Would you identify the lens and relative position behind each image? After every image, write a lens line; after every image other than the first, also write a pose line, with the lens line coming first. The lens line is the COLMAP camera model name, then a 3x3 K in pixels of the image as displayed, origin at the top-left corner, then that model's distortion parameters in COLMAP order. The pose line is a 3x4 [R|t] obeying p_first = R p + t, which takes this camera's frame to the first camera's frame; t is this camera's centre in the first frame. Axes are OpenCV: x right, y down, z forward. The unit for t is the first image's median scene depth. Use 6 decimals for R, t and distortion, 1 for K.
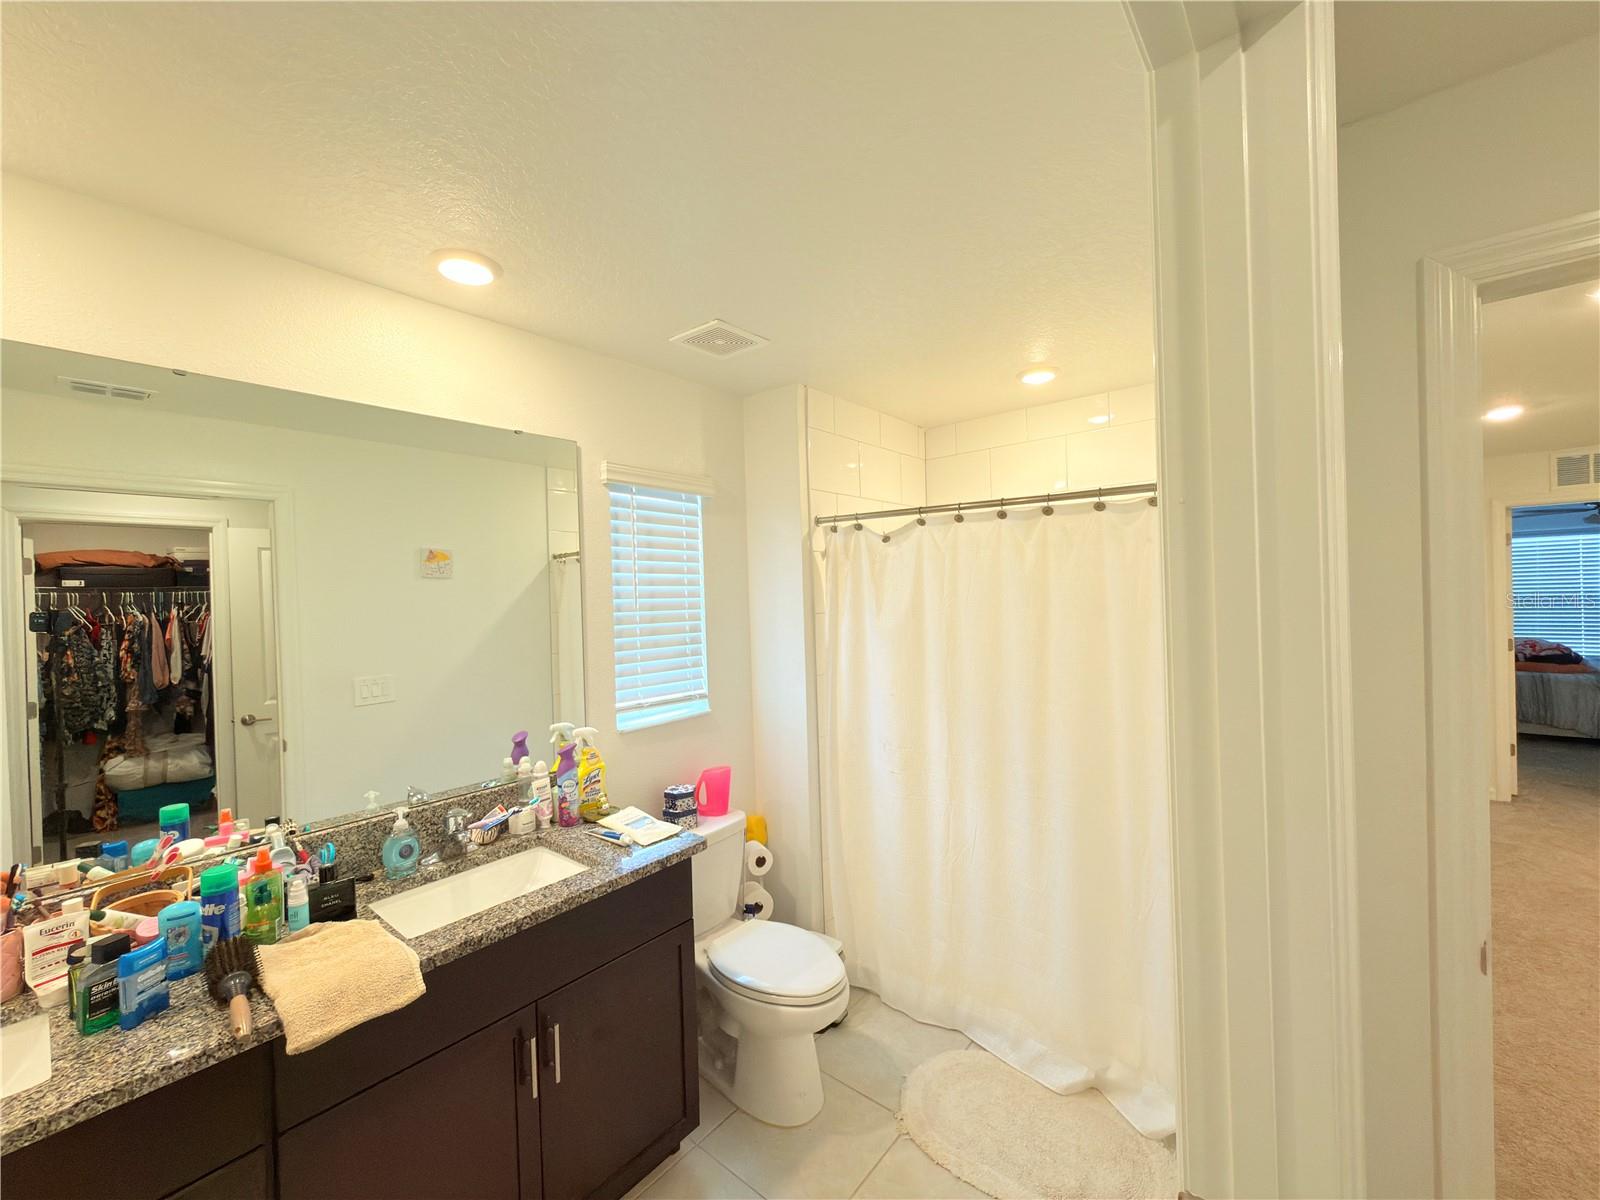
lens RADIAL K [[635.9, 0, 800.0], [0, 635.9, 600.0], [0, 0, 1]] dist [-0.000935, 0.000273]
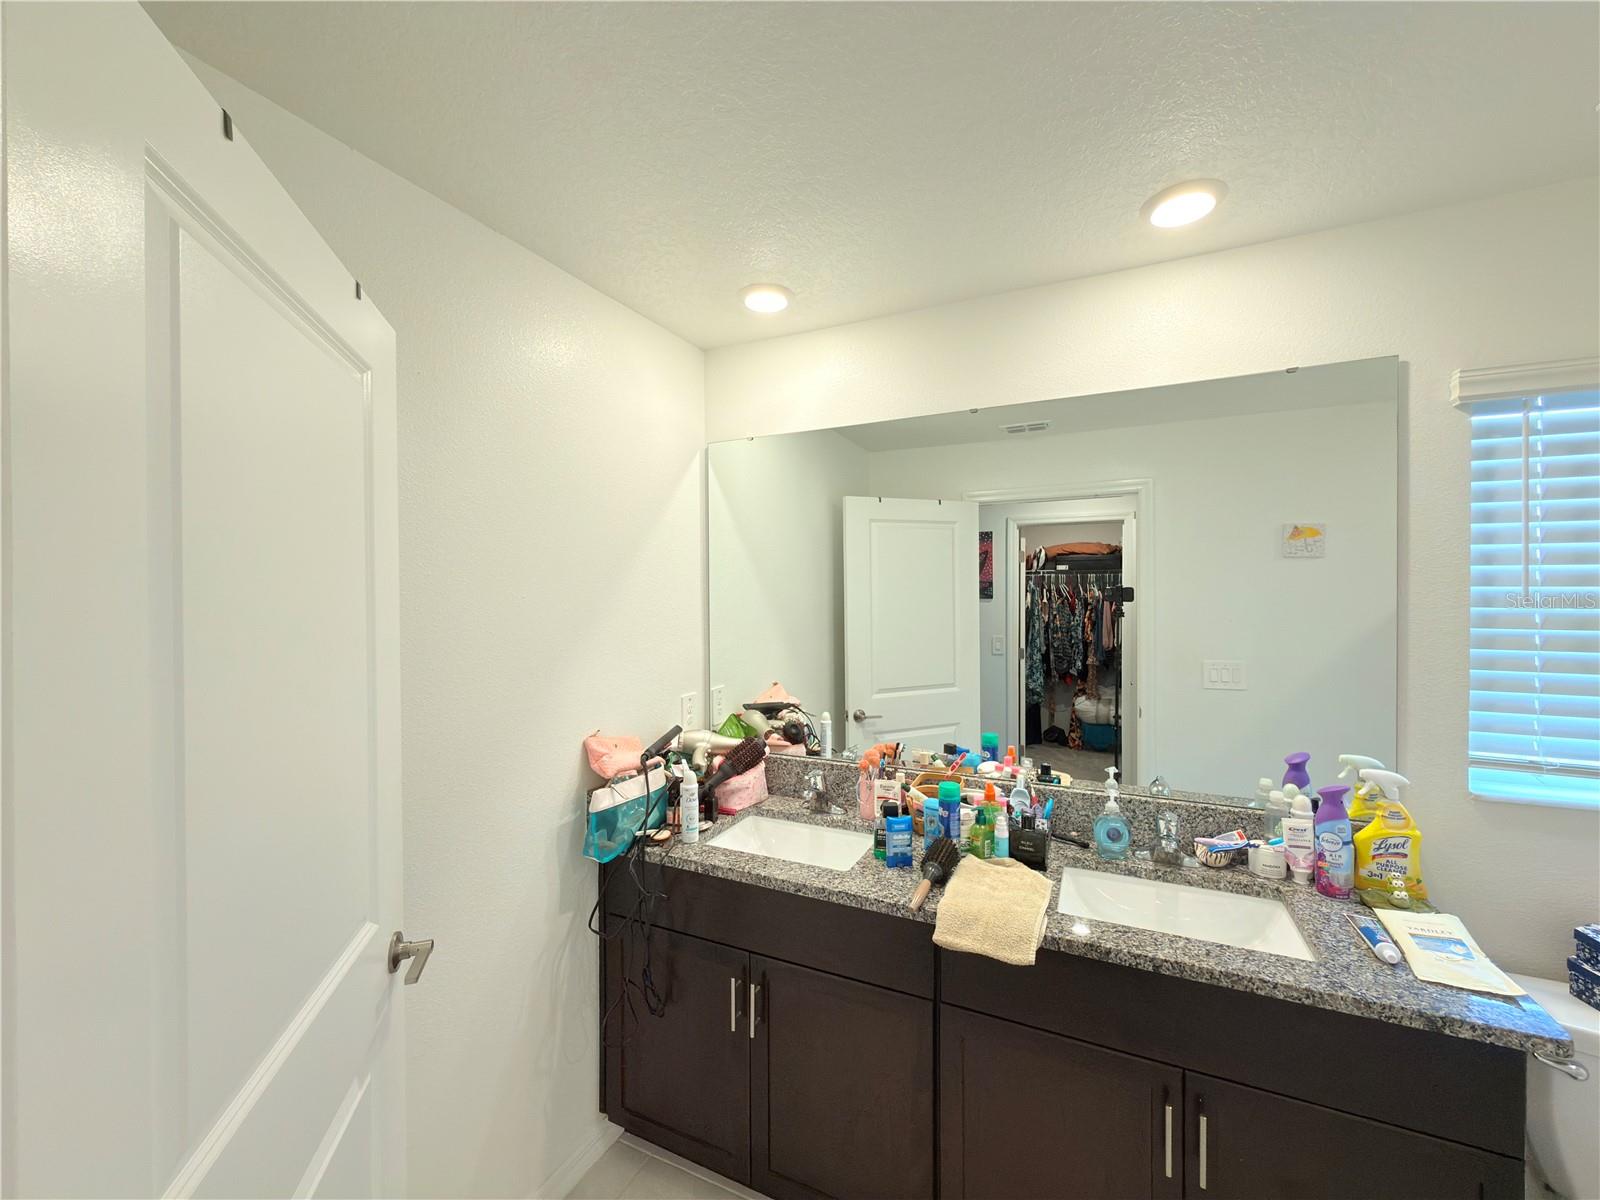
lens RADIAL K [[635.9, 0, 800.0], [0, 635.9, 600.0], [0, 0, 1]] dist [-0.000935, 0.000273]
pose [[0.254674, 0.038944, -0.966243, 0.172454], [-0.009494, 0.999241, 0.037771, -0.005683], [0.966980, -0.000446, 0.254850, 0.222485]]
